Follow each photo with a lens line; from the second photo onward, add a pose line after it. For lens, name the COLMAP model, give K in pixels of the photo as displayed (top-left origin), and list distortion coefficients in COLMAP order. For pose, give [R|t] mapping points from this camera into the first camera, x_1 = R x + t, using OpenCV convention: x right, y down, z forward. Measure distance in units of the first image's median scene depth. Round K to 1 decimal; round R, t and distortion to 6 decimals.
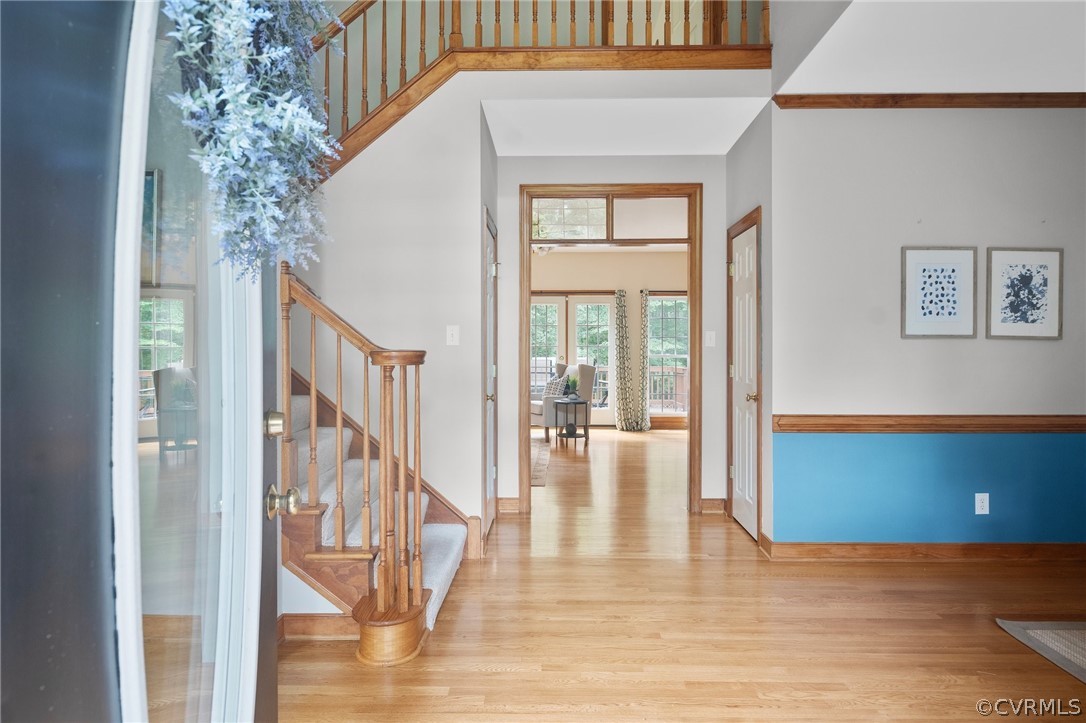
lens RADIAL K [[629.9, 0, 543.7], [0, 629.9, 339.9], [0, 0, 1]] dist [-0.001255, -0.000007]
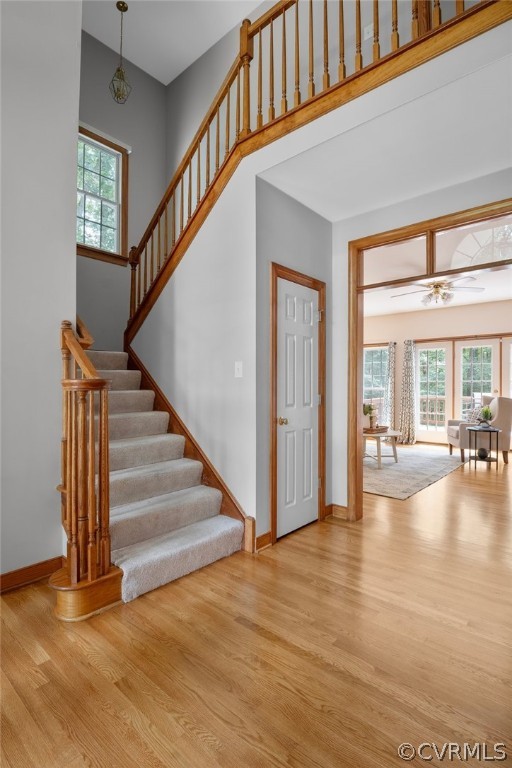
lens RADIAL K [[386.0, 0, 256.0], [0, 386.0, 384.0], [0, 0, 1]] dist [-0.022051, -0.000434]
pose [[0.761896, 0.000484, -0.647699, 0.164879], [0.006184, 0.999949, 0.008021, 0.006940], [0.647669, -0.010117, 0.761854, 0.188768]]
